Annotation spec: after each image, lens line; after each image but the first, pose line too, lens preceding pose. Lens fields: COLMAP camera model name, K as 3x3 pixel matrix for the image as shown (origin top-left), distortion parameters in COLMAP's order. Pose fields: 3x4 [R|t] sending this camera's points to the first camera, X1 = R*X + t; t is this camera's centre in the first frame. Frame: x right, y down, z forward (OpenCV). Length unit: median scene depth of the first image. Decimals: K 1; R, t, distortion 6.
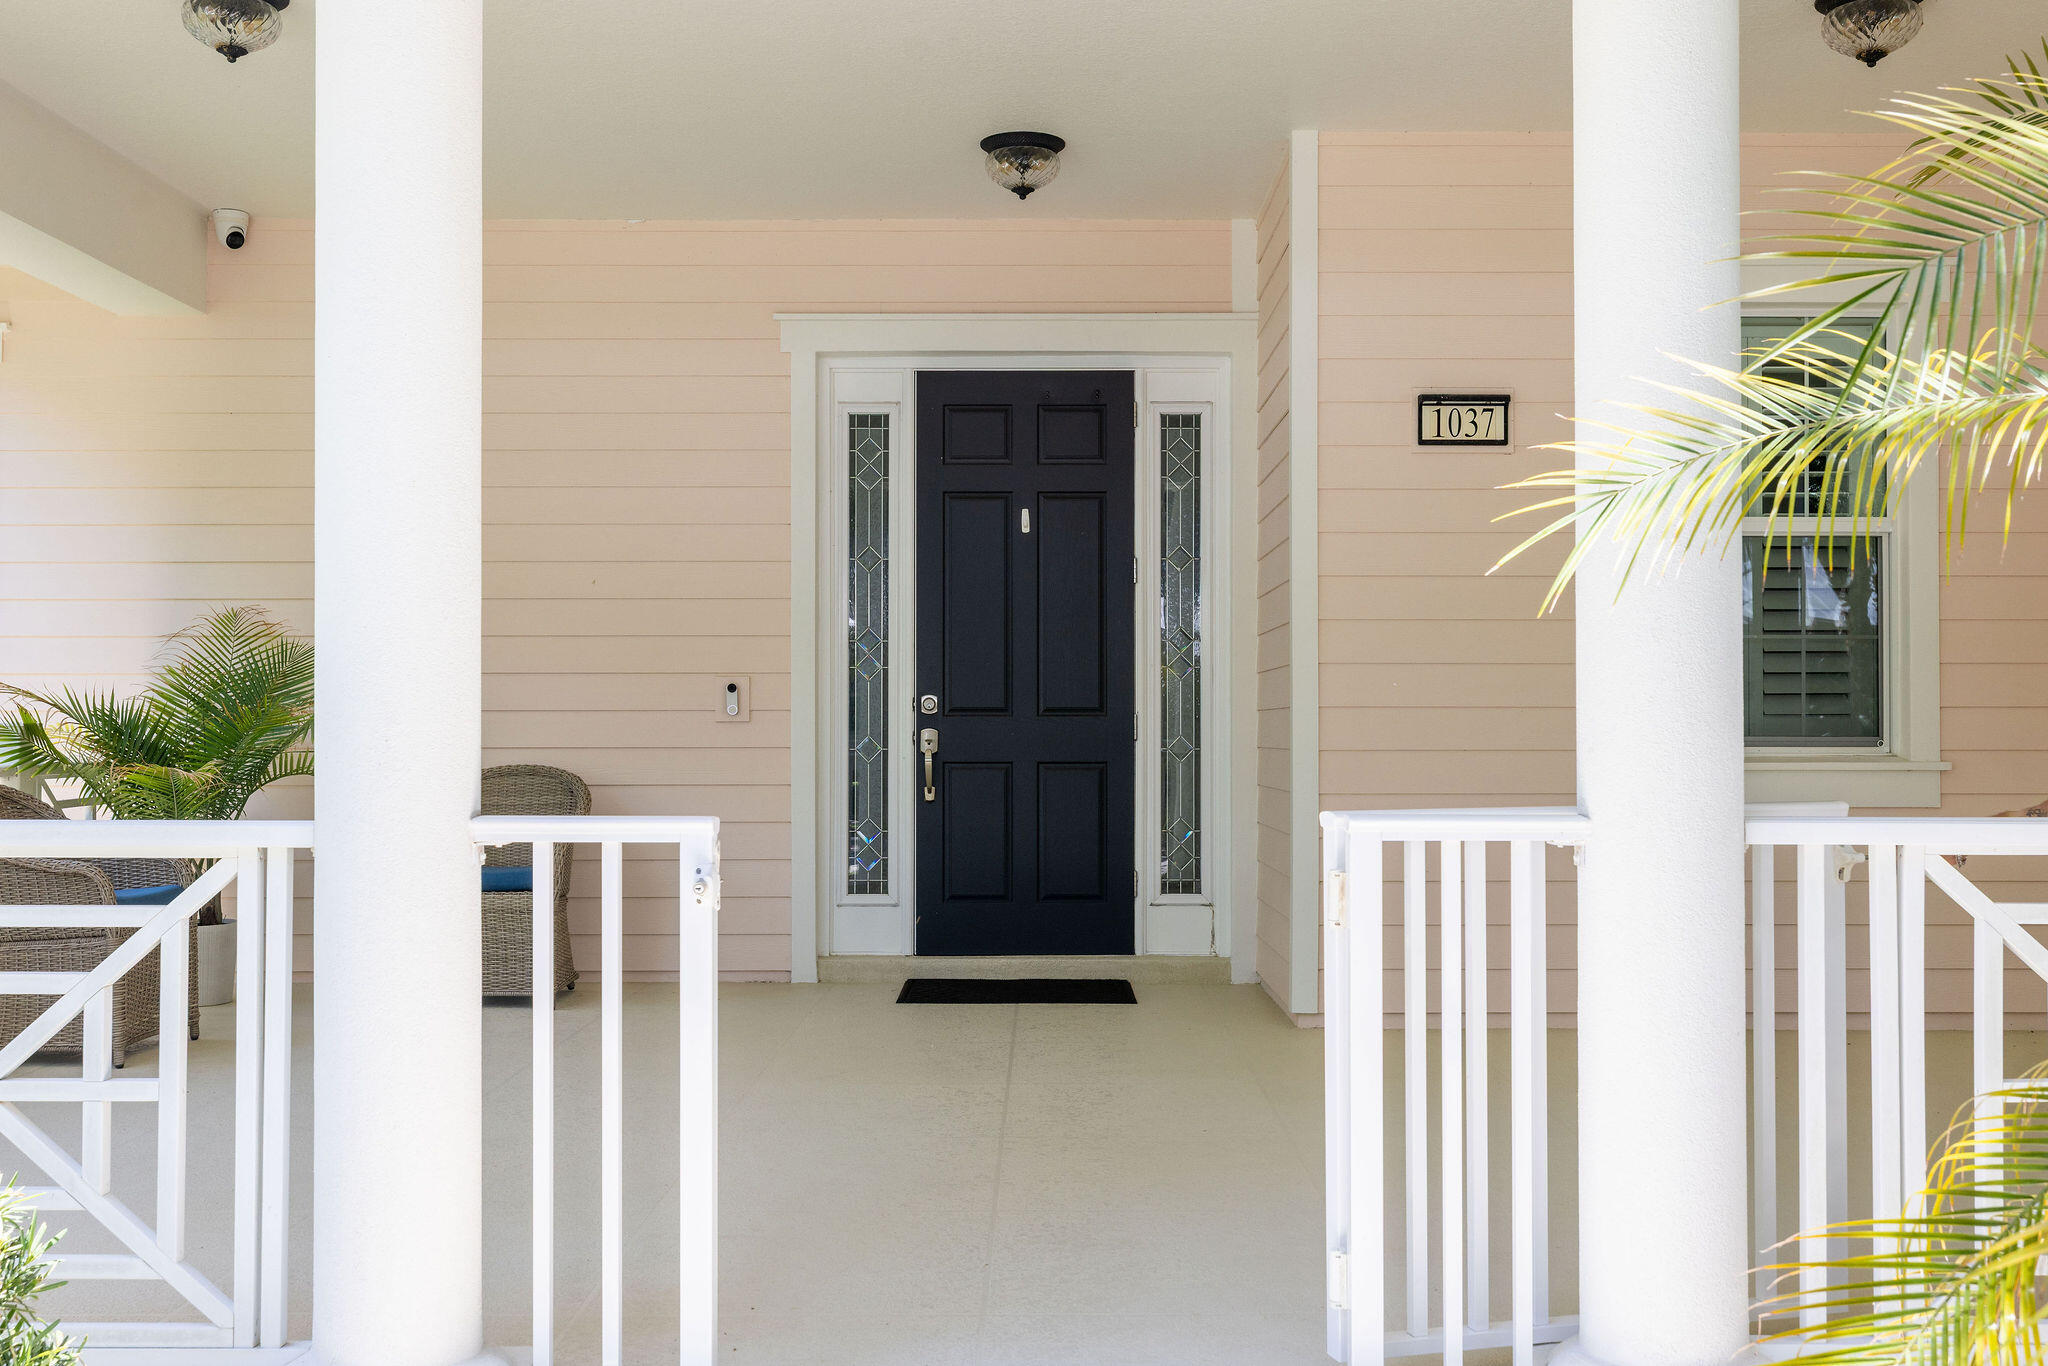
lens RADIAL K [[2015.6, 0, 1022.4], [0, 2015.6, 711.4], [0, 0, 1]] dist [0.007103, 0.002296]
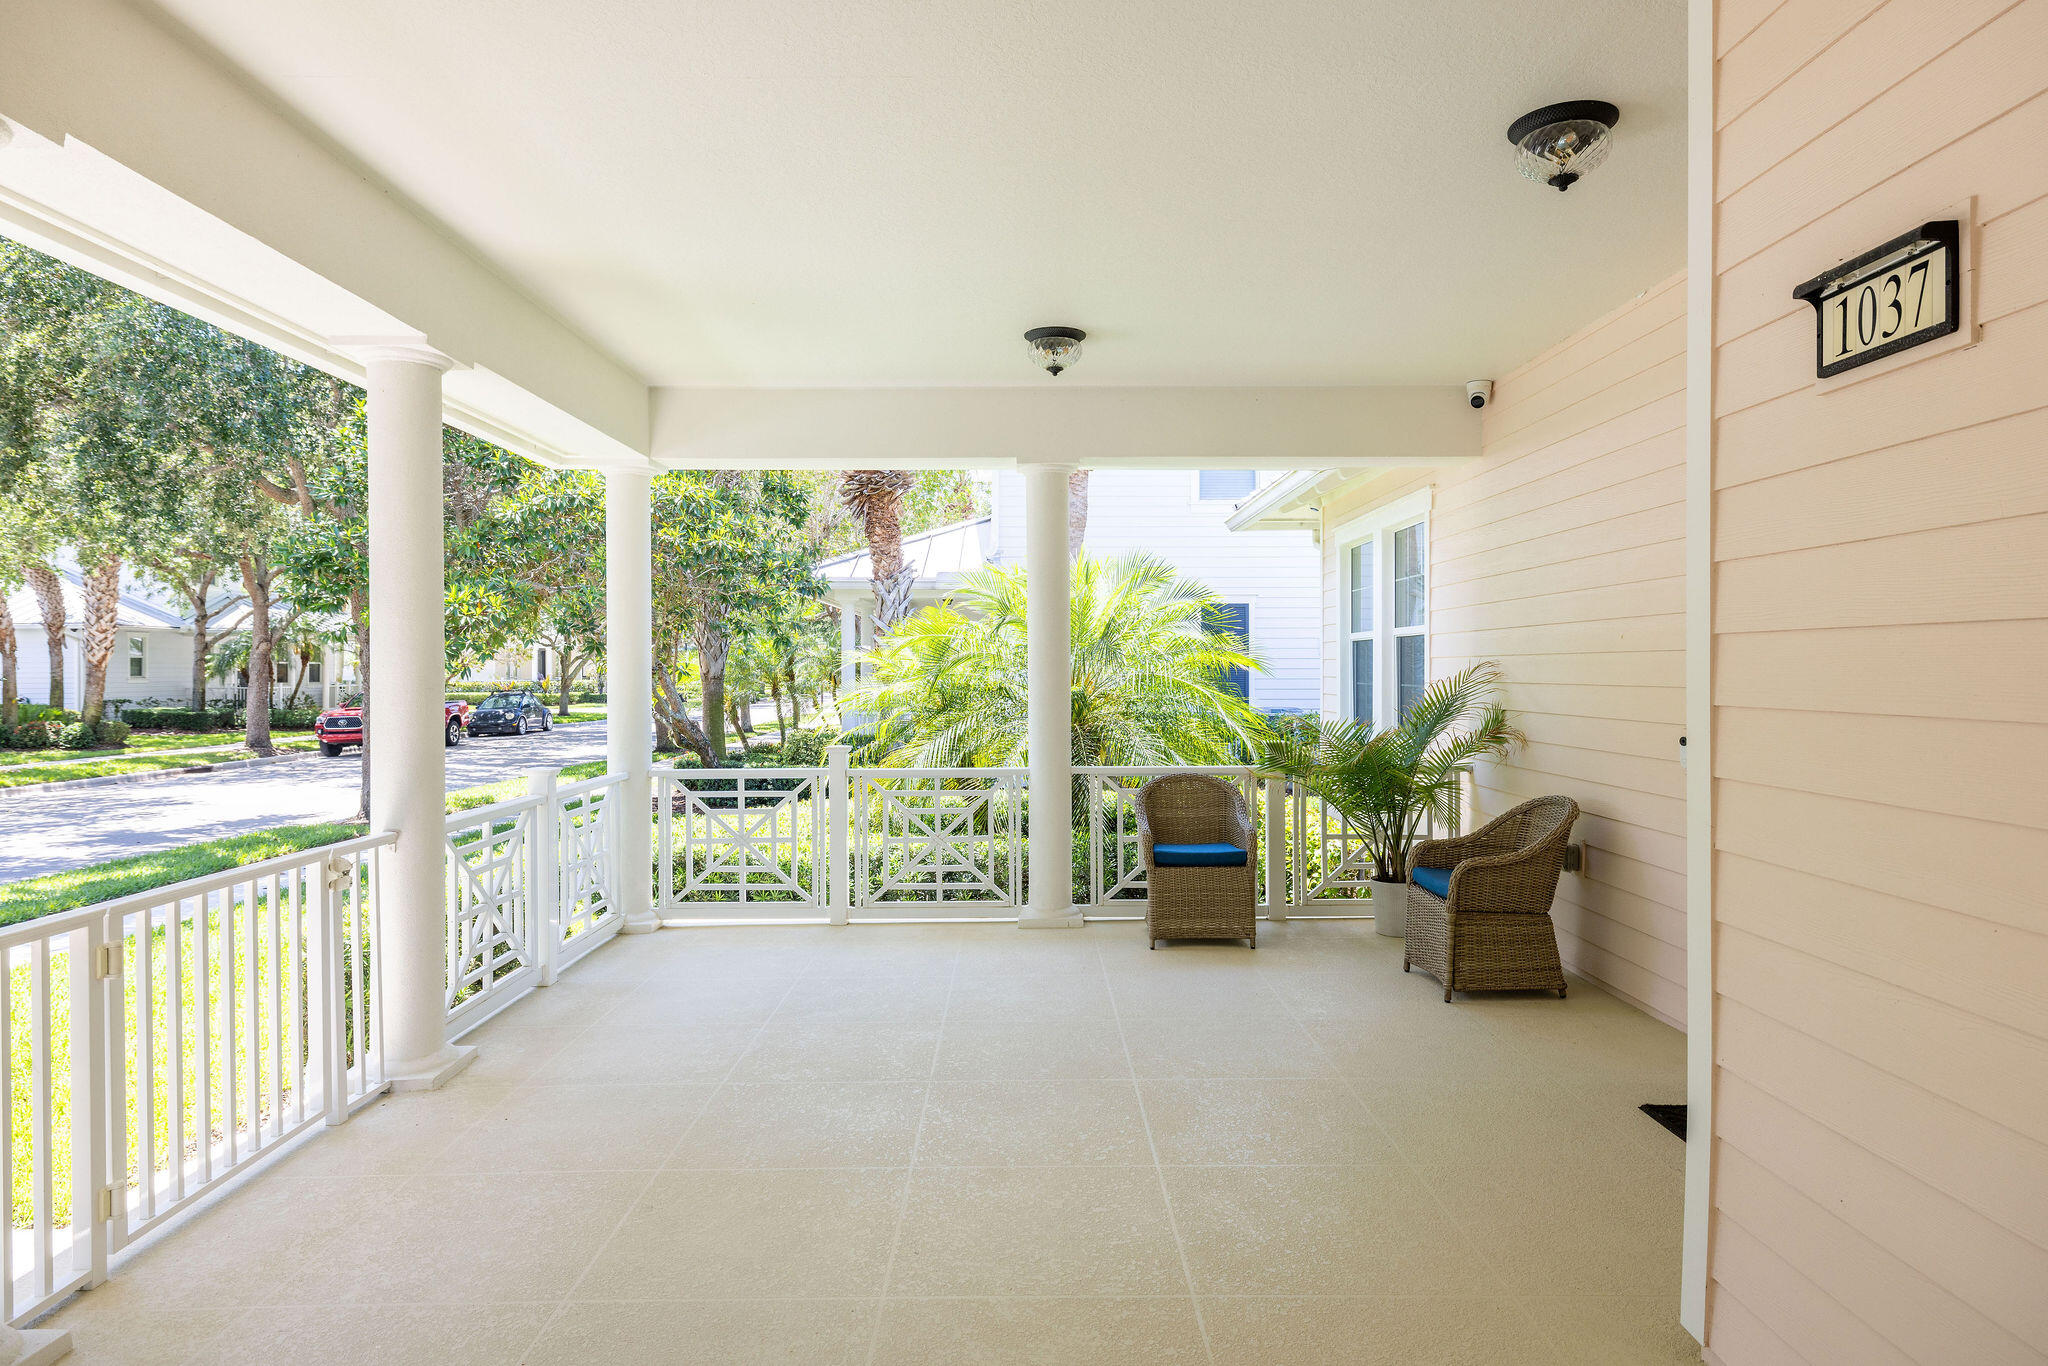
lens RADIAL K [[1171.7, 0, 1026.6], [0, 1171.7, 677.2], [0, 0, 1]] dist [0.000467, 0.000561]
pose [[0.001774, 0.007172, -0.999973, 0.420940], [0.013273, 0.999886, 0.007195, -0.050312], [0.999910, -0.013286, 0.001678, 0.667152]]
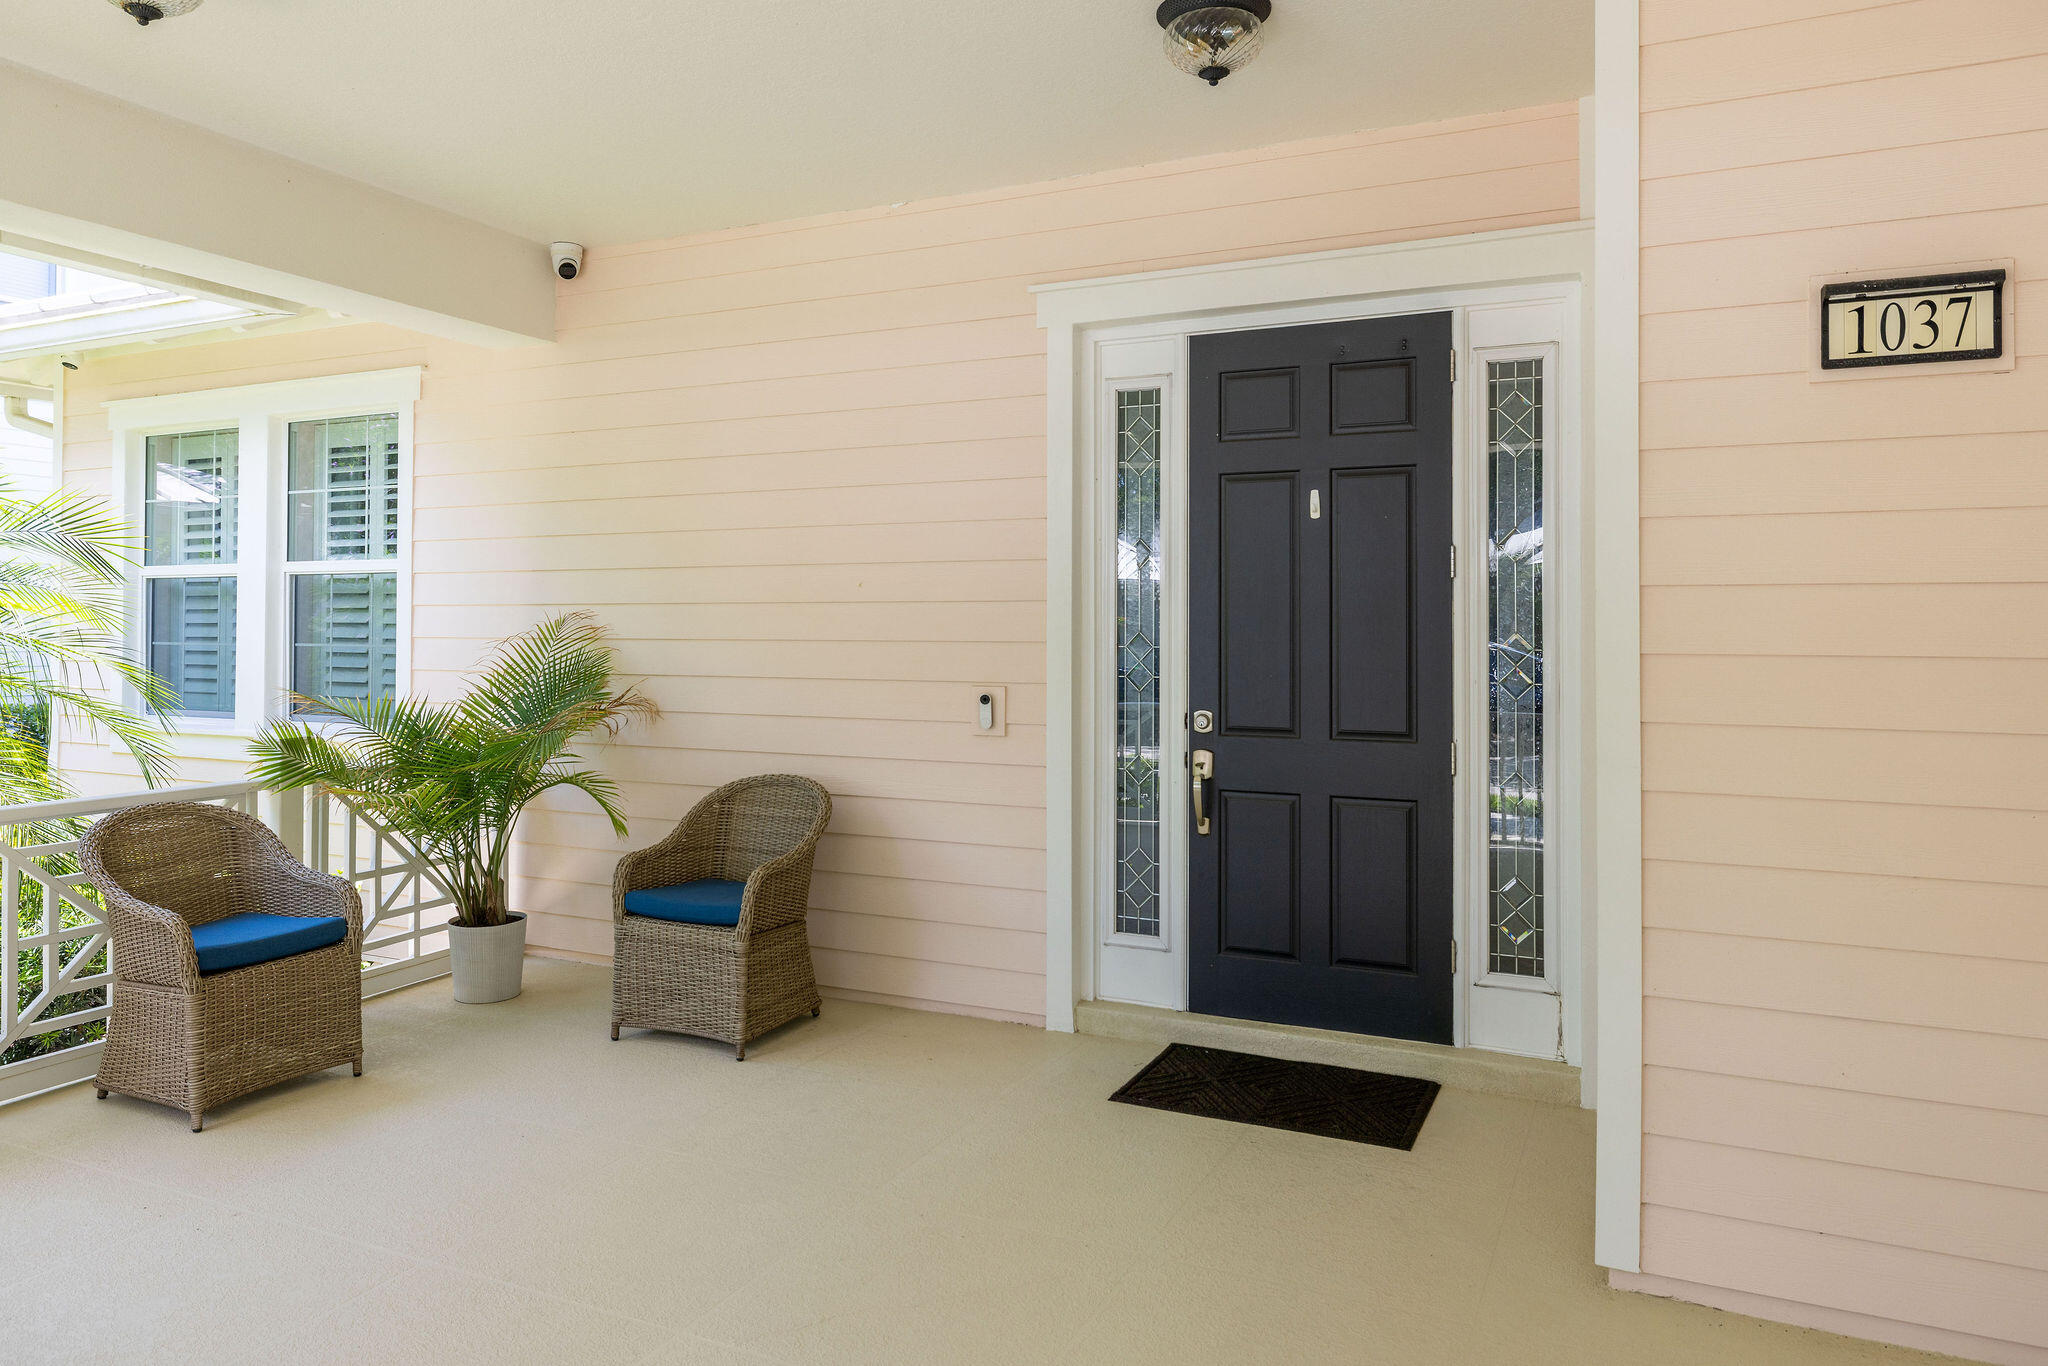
lens RADIAL K [[1355.1, 0, 997.2], [0, 1355.1, 610.4], [0, 0, 1]] dist [0.002538, 0.002553]
pose [[0.901120, -0.002470, -0.433562, 0.125813], [0.000879, 0.999992, -0.003871, -0.048773], [0.433568, 0.003107, 0.901115, 0.440414]]
